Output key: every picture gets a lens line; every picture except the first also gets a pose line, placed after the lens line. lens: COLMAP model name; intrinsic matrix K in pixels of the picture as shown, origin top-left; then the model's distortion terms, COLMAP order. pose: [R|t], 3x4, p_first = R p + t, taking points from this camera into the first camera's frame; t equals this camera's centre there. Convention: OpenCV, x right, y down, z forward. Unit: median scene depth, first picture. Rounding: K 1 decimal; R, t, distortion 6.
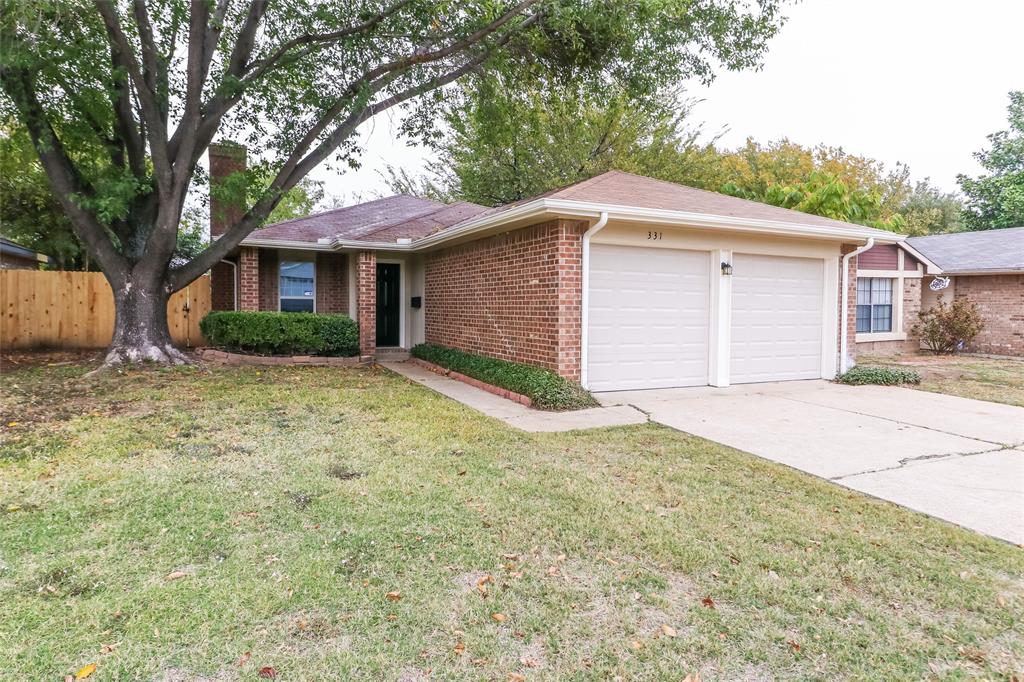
lens RADIAL K [[576.2, 0, 511.9], [0, 576.2, 344.6], [0, 0, 1]] dist [-0.007630, -0.000427]
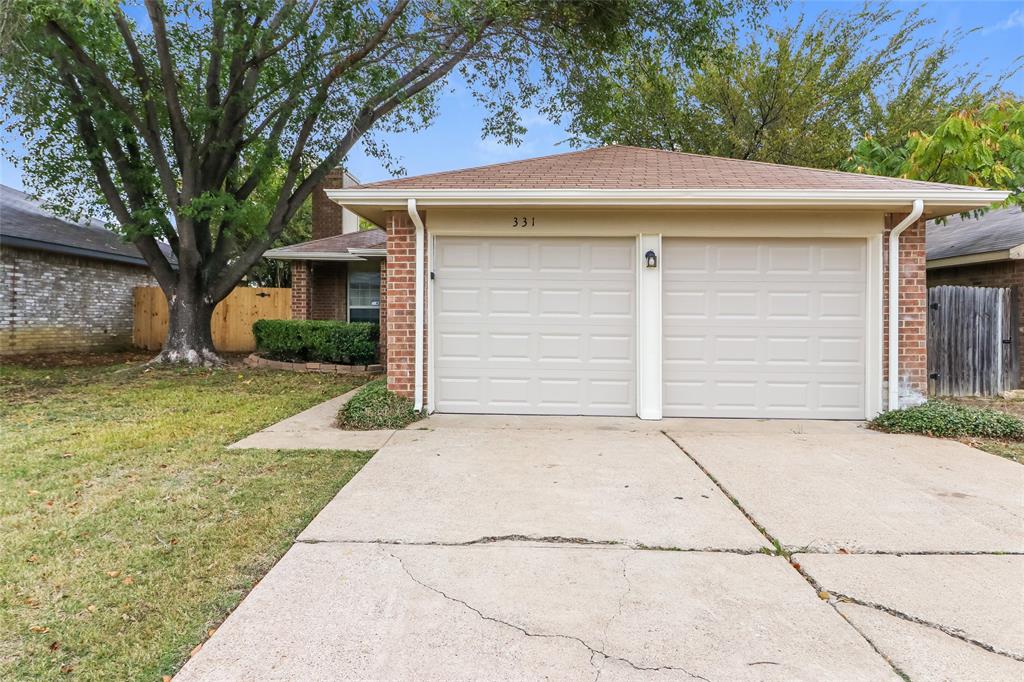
lens RADIAL K [[613.0, 0, 512.2], [0, 613.0, 335.0], [0, 0, 1]] dist [-0.001936, 0.000545]
pose [[0.893558, 0.009246, -0.448852, 0.517599], [-0.027634, 0.999025, -0.034434, -0.002254], [0.448096, 0.043173, 0.892942, 0.200505]]
